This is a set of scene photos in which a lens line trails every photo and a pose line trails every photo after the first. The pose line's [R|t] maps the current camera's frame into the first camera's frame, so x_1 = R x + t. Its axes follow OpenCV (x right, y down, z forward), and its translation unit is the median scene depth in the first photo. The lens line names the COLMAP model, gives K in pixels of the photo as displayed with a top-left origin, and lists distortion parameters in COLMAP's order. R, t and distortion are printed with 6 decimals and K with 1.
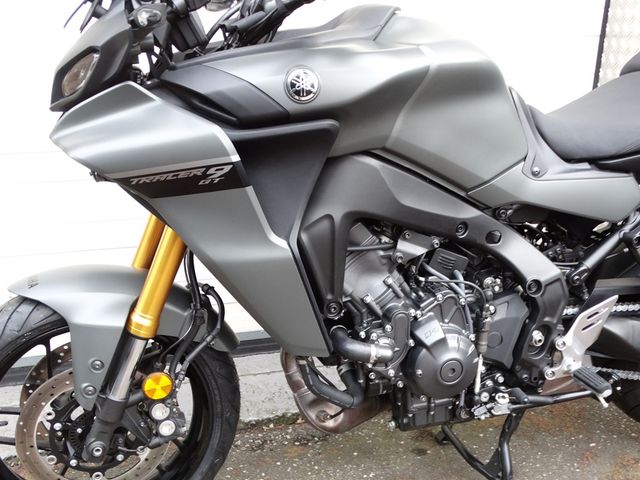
lens RADIAL K [[712.0, 0, 311.8], [0, 712.0, 253.2], [0, 0, 1]] dist [-0.001730, 0.000000]
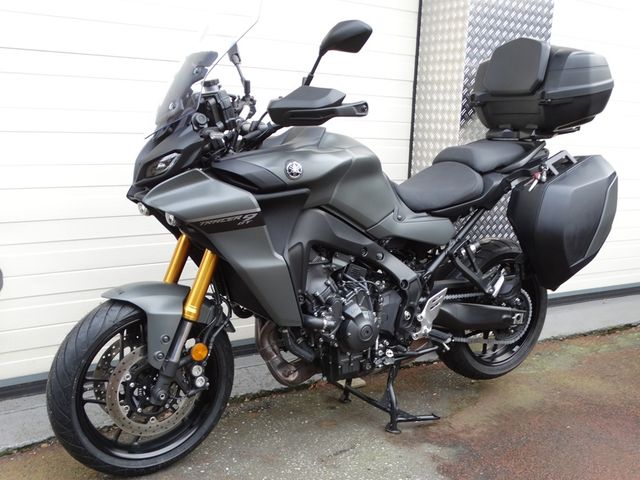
lens RADIAL K [[700.7, 0, 318.0], [0, 700.7, 241.3], [0, 0, 1]] dist [-0.045368, 0.000000]
pose [[0.956392, -0.031495, 0.290382, -0.401454], [0.069092, 0.990349, -0.120148, 0.142724], [-0.283795, 0.134972, 0.949338, -0.604798]]
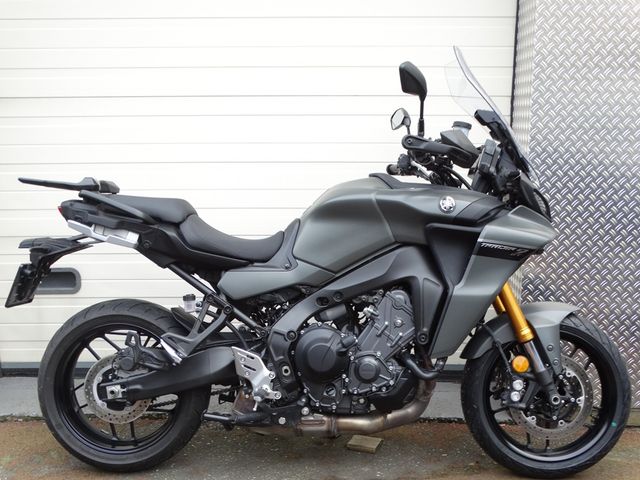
lens RADIAL K [[708.6, 0, 318.8], [0, 708.6, 237.0], [0, 0, 1]] dist [0.046741, 0.000000]
pose [[0.953774, 0.035684, -0.298400, 0.787472], [-0.071386, 0.991408, -0.109612, 0.021005], [0.291924, 0.125847, 0.948126, -0.637881]]
